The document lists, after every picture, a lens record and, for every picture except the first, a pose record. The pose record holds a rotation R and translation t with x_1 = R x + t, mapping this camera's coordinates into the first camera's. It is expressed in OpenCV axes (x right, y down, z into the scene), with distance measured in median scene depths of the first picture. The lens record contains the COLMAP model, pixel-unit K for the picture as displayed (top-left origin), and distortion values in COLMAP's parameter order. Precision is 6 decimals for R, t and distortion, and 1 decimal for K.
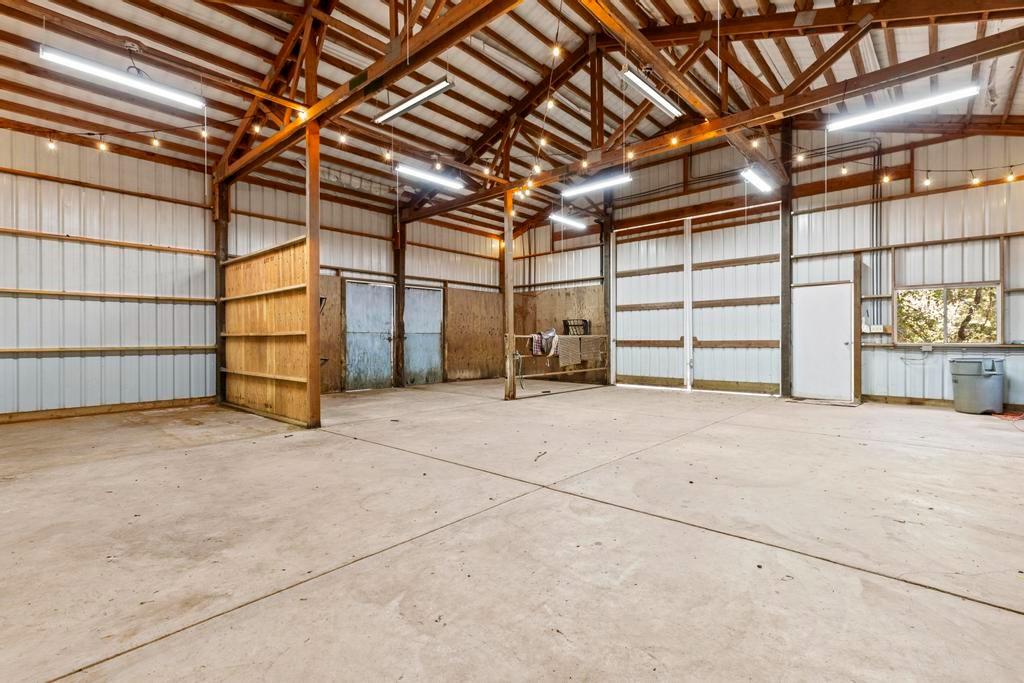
lens RADIAL K [[479.4, 0, 510.2], [0, 479.4, 339.0], [0, 0, 1]] dist [0.004645, 0.000445]
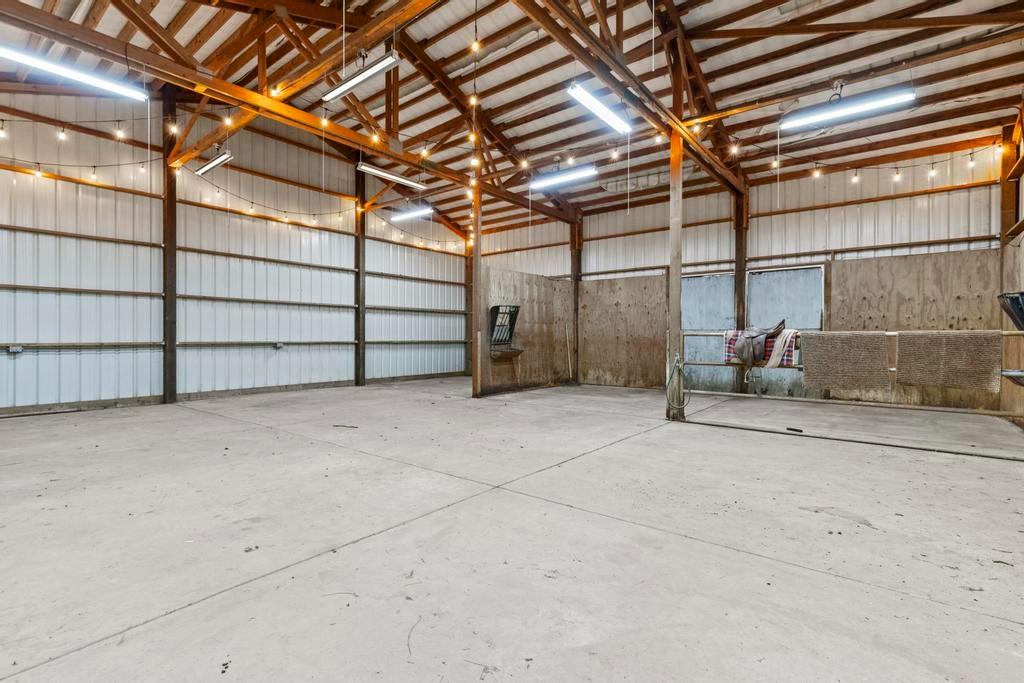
lens RADIAL K [[479.4, 0, 510.1], [0, 479.4, 339.4], [0, 0, 1]] dist [0.004645, 0.000445]
pose [[0.048408, -0.001667, -0.998826, 0.580568], [-0.013242, 0.999910, -0.002311, 0.012024], [0.998740, 0.013338, 0.048381, 0.567404]]
